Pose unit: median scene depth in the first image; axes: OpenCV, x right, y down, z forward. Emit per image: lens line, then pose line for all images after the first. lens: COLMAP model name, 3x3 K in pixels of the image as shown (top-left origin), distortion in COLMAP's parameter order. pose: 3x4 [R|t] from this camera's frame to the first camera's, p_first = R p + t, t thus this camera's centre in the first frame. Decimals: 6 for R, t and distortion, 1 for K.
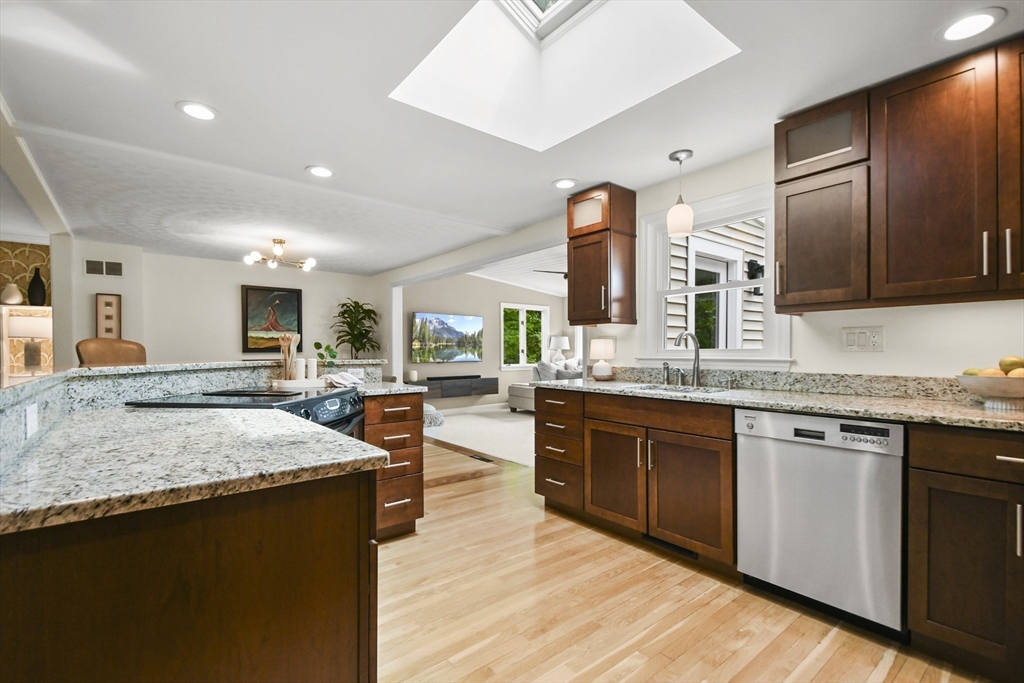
lens RADIAL K [[457.0, 0, 508.6], [0, 457.0, 356.9], [0, 0, 1]] dist [-0.003553, -0.000819]
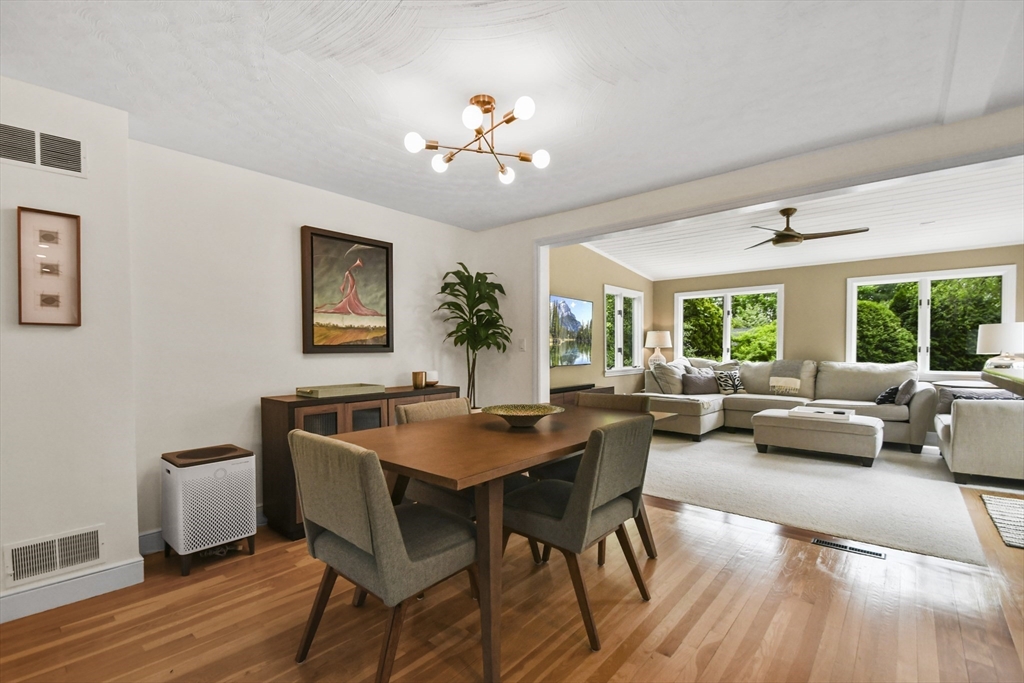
lens RADIAL K [[457.0, 0, 501.8], [0, 457.0, 367.5], [0, 0, 1]] dist [-0.003553, -0.000819]
pose [[0.986239, -0.011650, 0.164912, -0.634719], [0.007899, 0.999695, 0.023386, -0.005663], [-0.165134, -0.021761, 0.986031, 0.615761]]
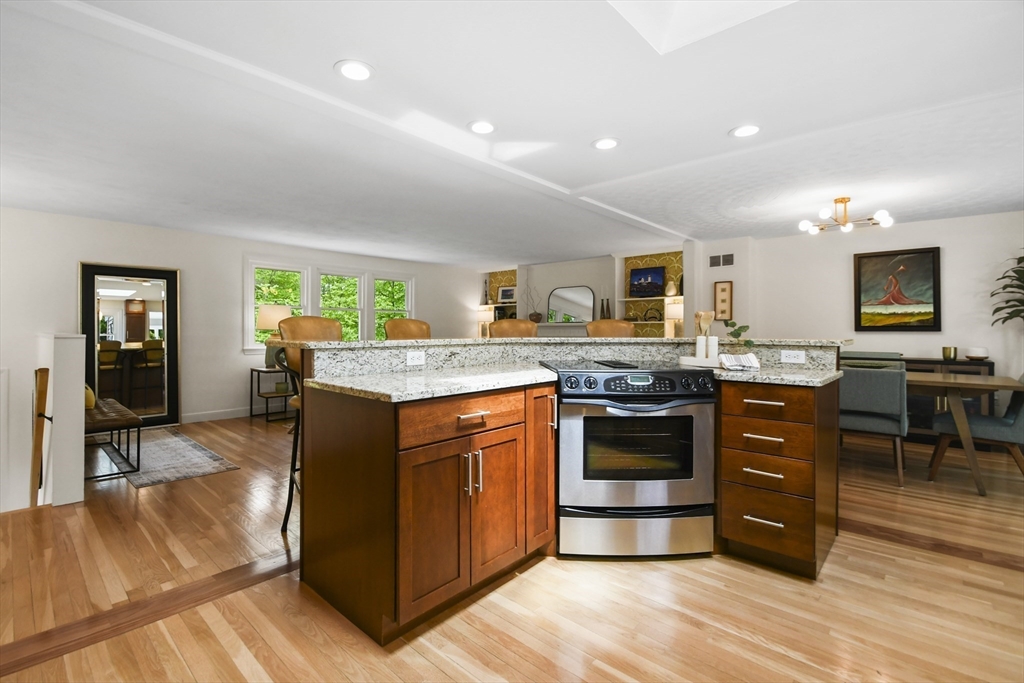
lens RADIAL K [[457.0, 0, 468.2], [0, 457.0, 327.0], [0, 0, 1]] dist [-0.003553, -0.000819]
pose [[0.120687, -0.002580, -0.992687, 0.278991], [-0.016960, 0.999845, -0.004660, -0.001919], [0.992546, 0.017399, 0.120625, 0.231030]]
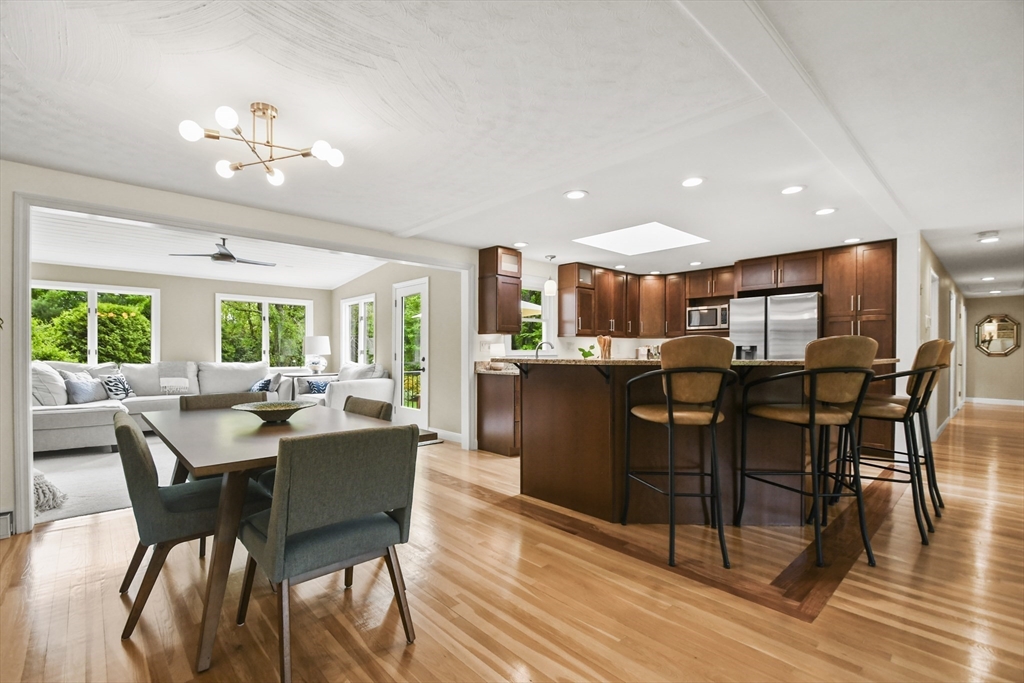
lens RADIAL K [[457.0, 0, 491.2], [0, 457.0, 355.0], [0, 0, 1]] dist [-0.003553, -0.000819]
pose [[-0.056481, -0.007637, 0.998374, -1.109695], [0.013505, 0.999873, 0.008412, -0.008872], [-0.998312, 0.013958, -0.056371, 0.901913]]
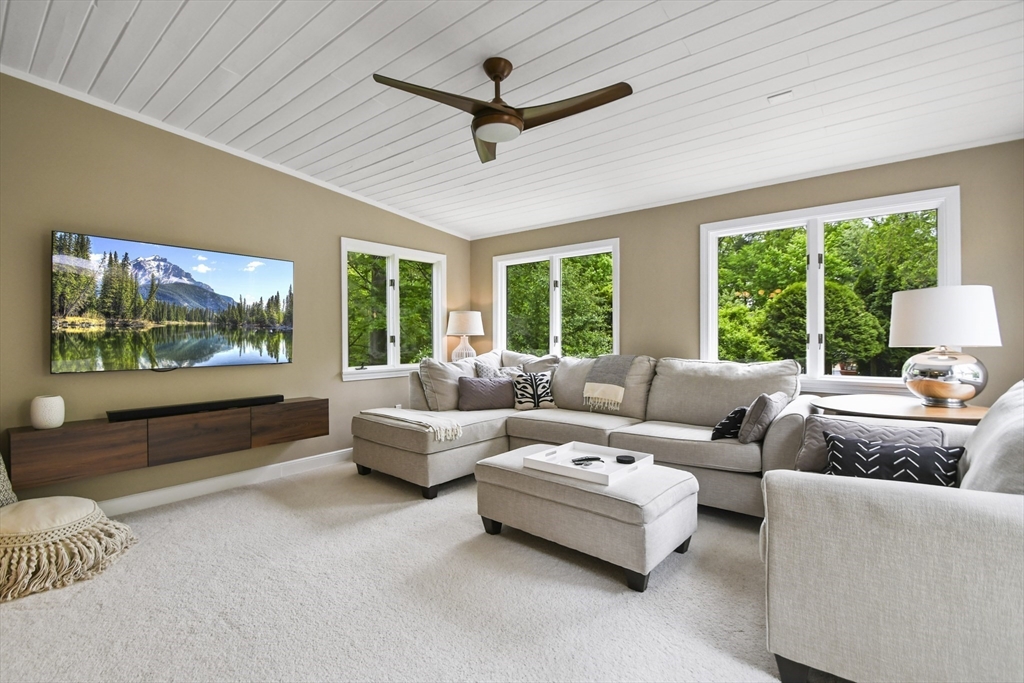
lens RADIAL K [[457.0, 0, 503.1], [0, 457.0, 343.2], [0, 0, 1]] dist [-0.003553, -0.000819]
pose [[0.985146, -0.008354, 0.171515, 0.125328], [0.008964, 0.999956, -0.002781, -0.012294], [-0.171484, 0.004277, 0.985178, 1.034099]]
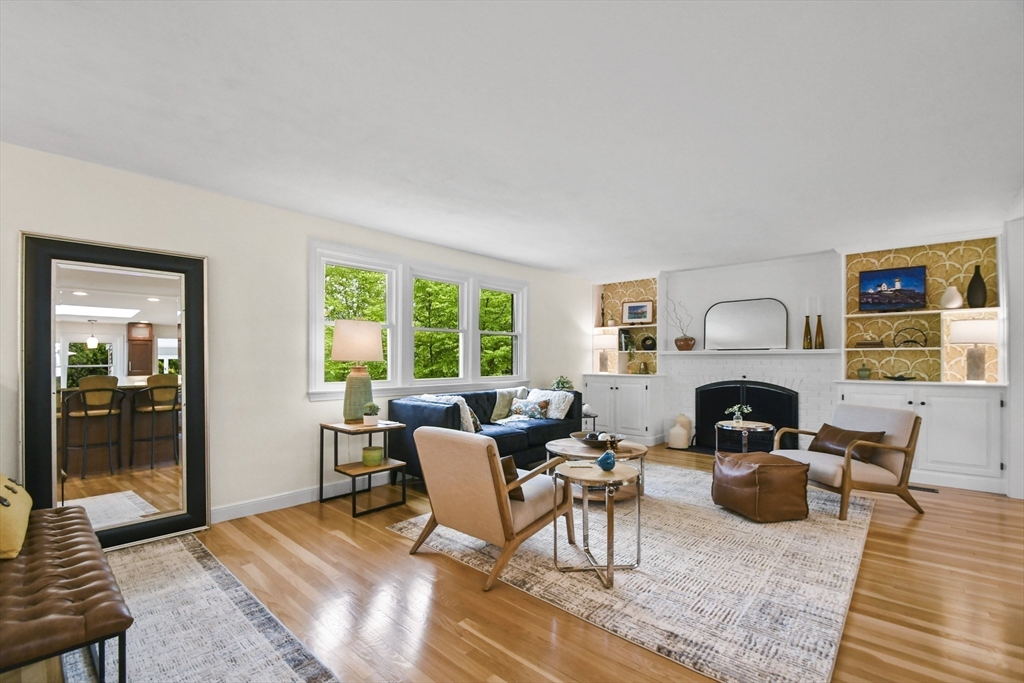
lens RADIAL K [[457.0, 0, 476.0], [0, 457.0, 356.4], [0, 0, 1]] dist [-0.003553, -0.000819]
pose [[0.118667, -0.001953, -0.992932, -0.293028], [-0.016171, 0.999862, -0.003899, 0.000432], [0.992802, 0.016519, 0.118619, -0.068756]]
